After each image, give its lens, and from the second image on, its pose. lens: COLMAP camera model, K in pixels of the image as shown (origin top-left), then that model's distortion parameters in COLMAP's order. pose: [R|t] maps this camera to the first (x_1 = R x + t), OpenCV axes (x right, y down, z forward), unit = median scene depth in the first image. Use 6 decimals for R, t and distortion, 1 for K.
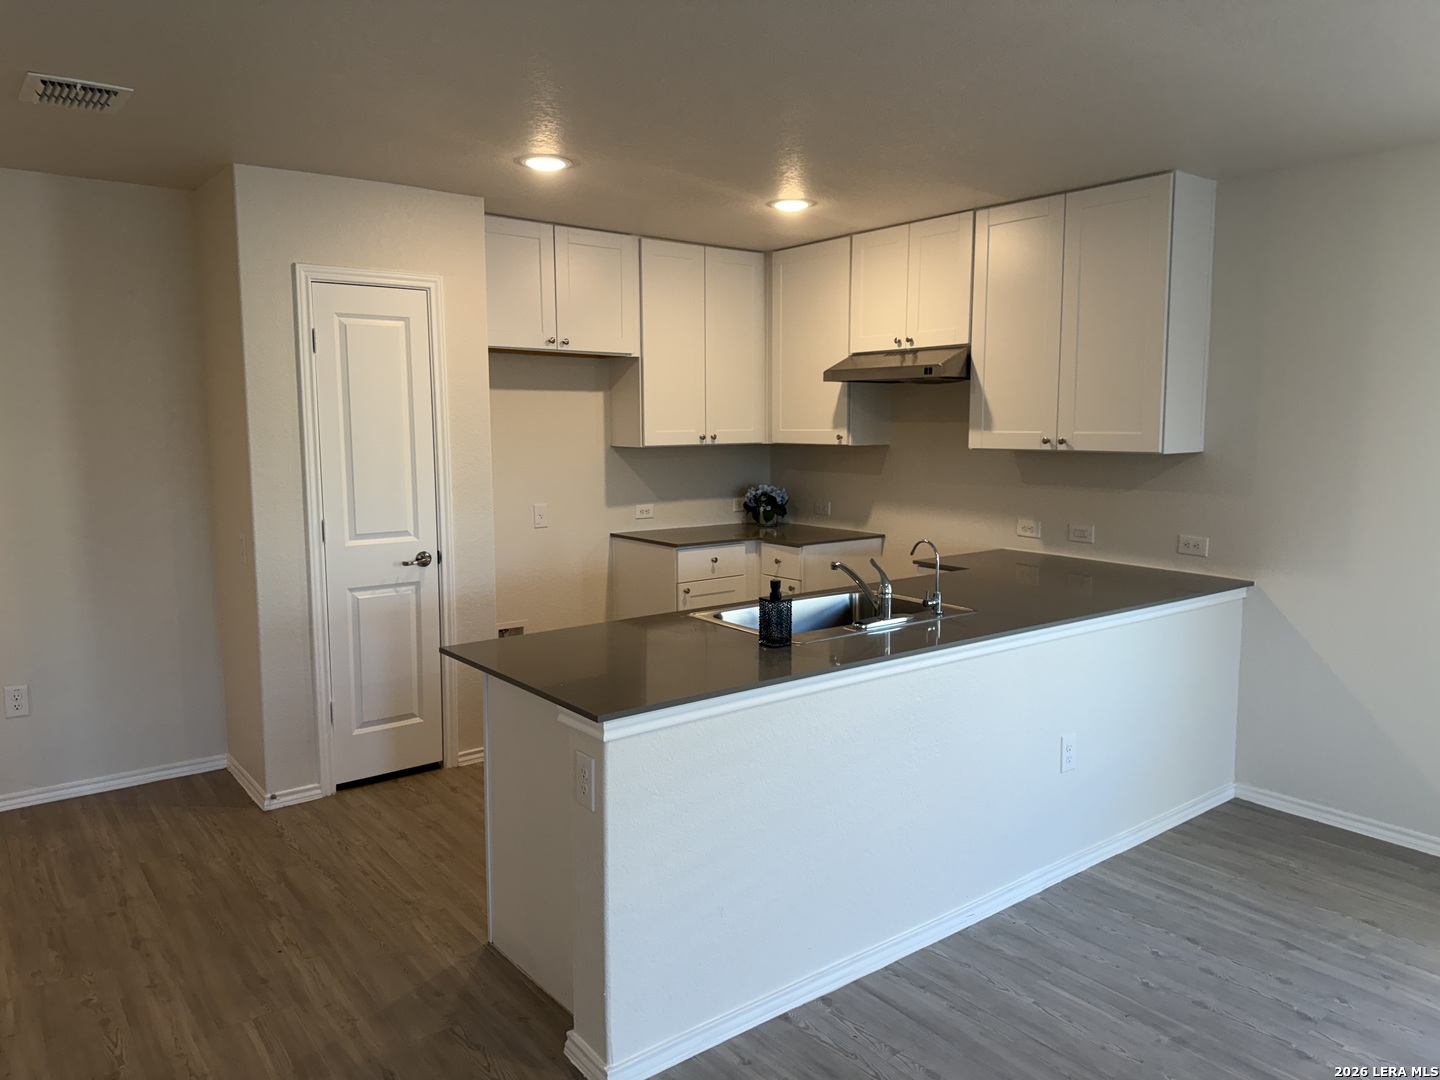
lens RADIAL K [[1002.7, 0, 724.5], [0, 1002.7, 538.5], [0, 0, 1]] dist [0.100924, -0.150074]
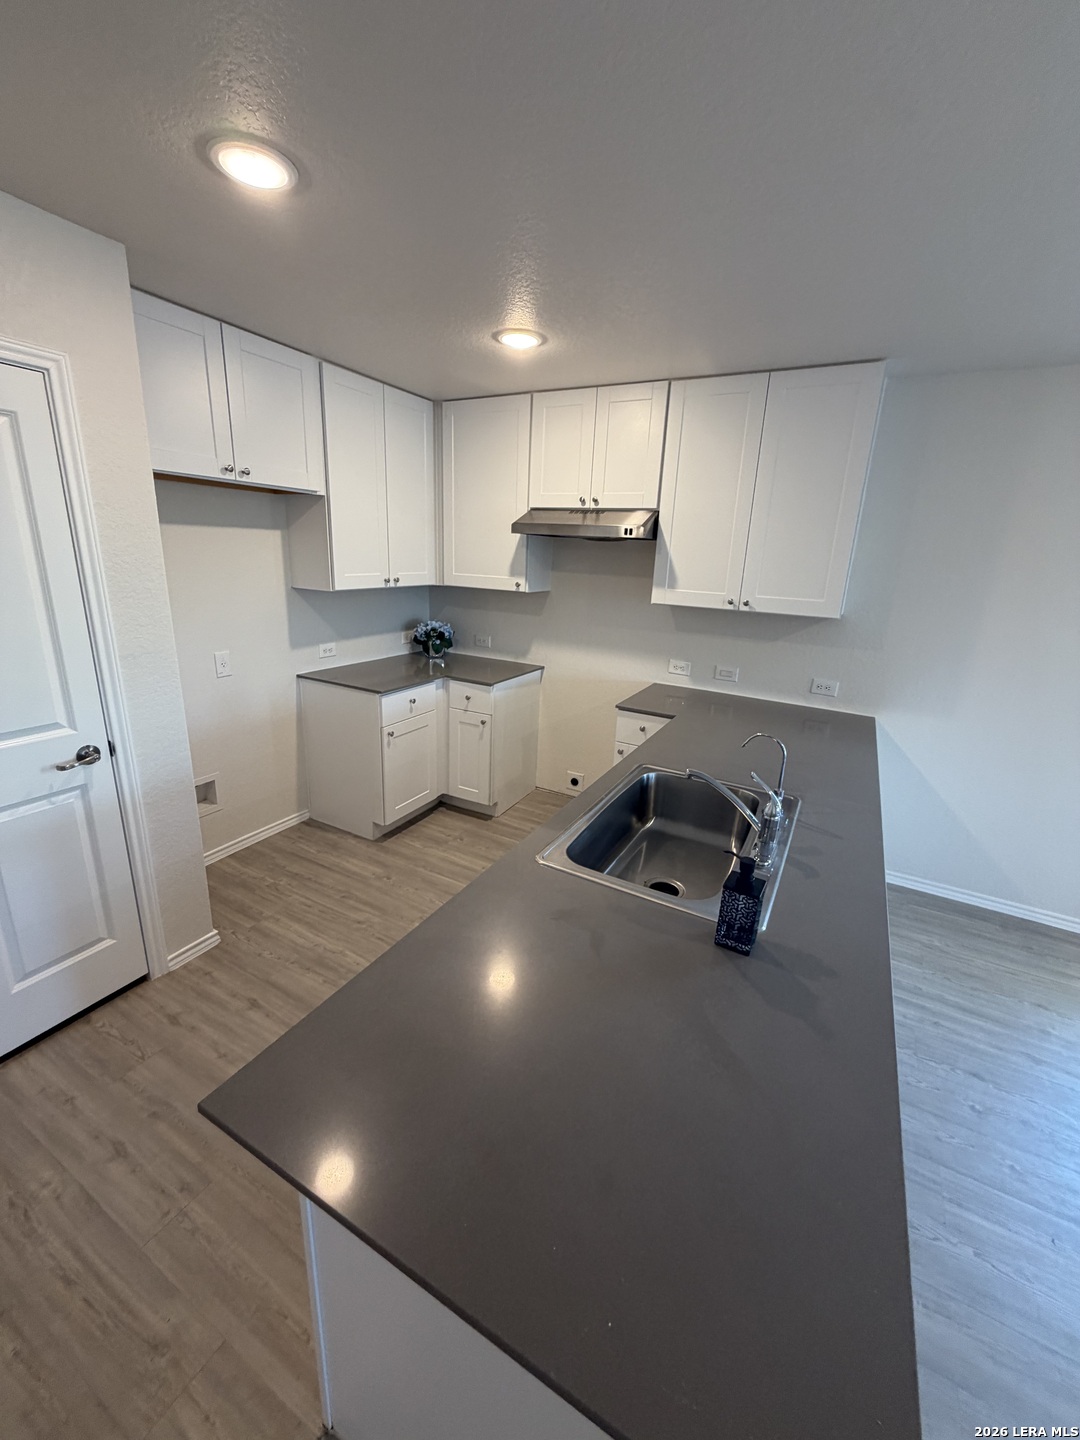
lens RADIAL K [[576.5, 0, 546.5], [0, 576.5, 719.2], [0, 0, 1]] dist [-0.003736, 0.000945]
pose [[0.917051, -0.071773, 0.392258, -0.129138], [0.002150, 0.984545, 0.175119, -0.070817], [-0.398764, -0.159750, 0.903032, 0.410858]]
